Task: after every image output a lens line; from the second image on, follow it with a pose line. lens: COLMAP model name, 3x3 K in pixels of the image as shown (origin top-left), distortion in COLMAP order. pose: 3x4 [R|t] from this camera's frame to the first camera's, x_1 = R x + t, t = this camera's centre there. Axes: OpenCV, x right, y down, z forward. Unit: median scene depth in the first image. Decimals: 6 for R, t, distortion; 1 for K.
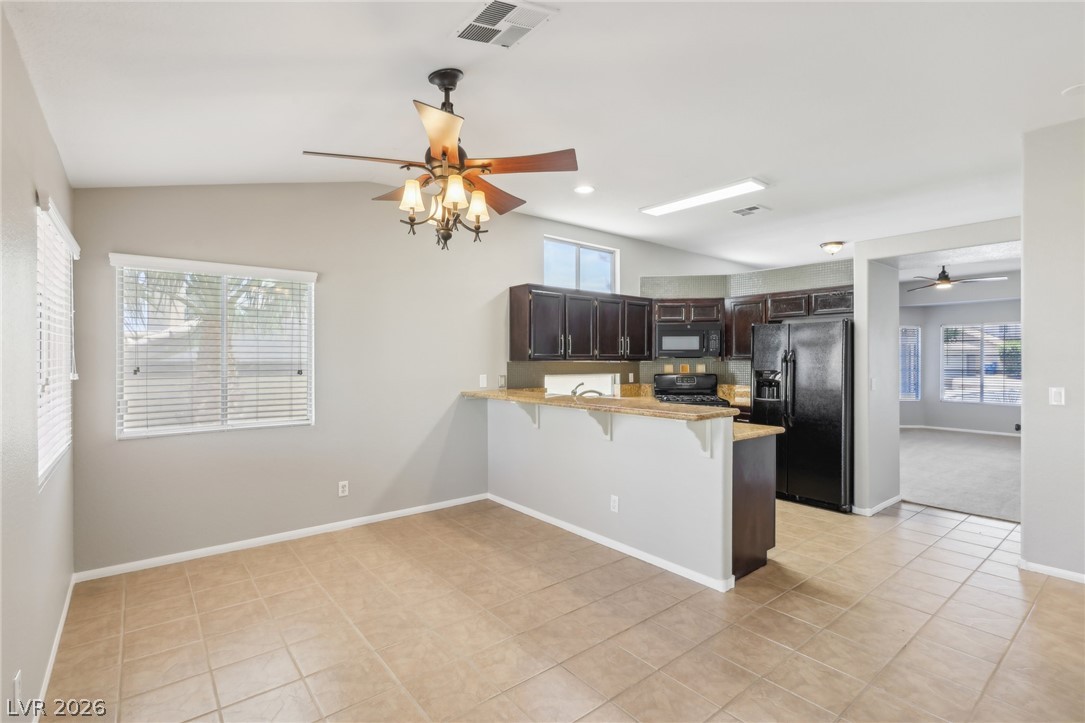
lens RADIAL K [[502.0, 0, 542.5], [0, 502.0, 361.5], [0, 0, 1]] dist [-0.001987, 0.000008]
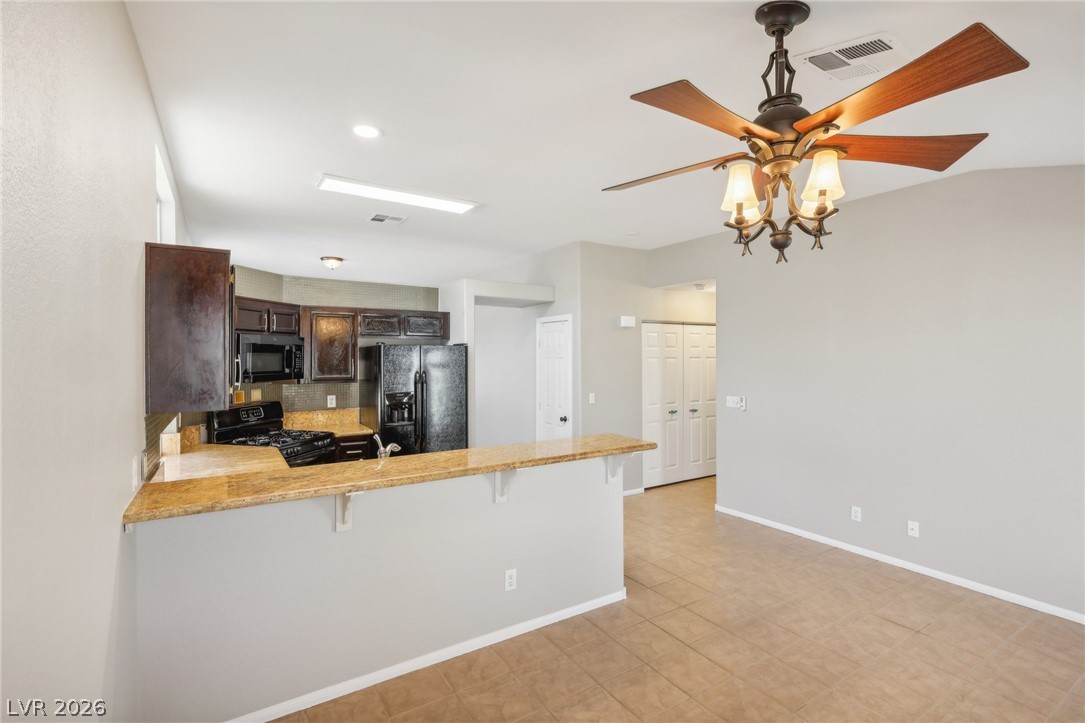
lens RADIAL K [[498.2, 0, 540.7], [0, 498.2, 358.1], [0, 0, 1]] dist [-0.001416, -0.000162]
pose [[0.118476, -0.000812, 0.992957, -0.592064], [0.009196, 0.999958, -0.000280, -0.059232], [-0.992914, 0.009164, 0.118479, 0.814008]]
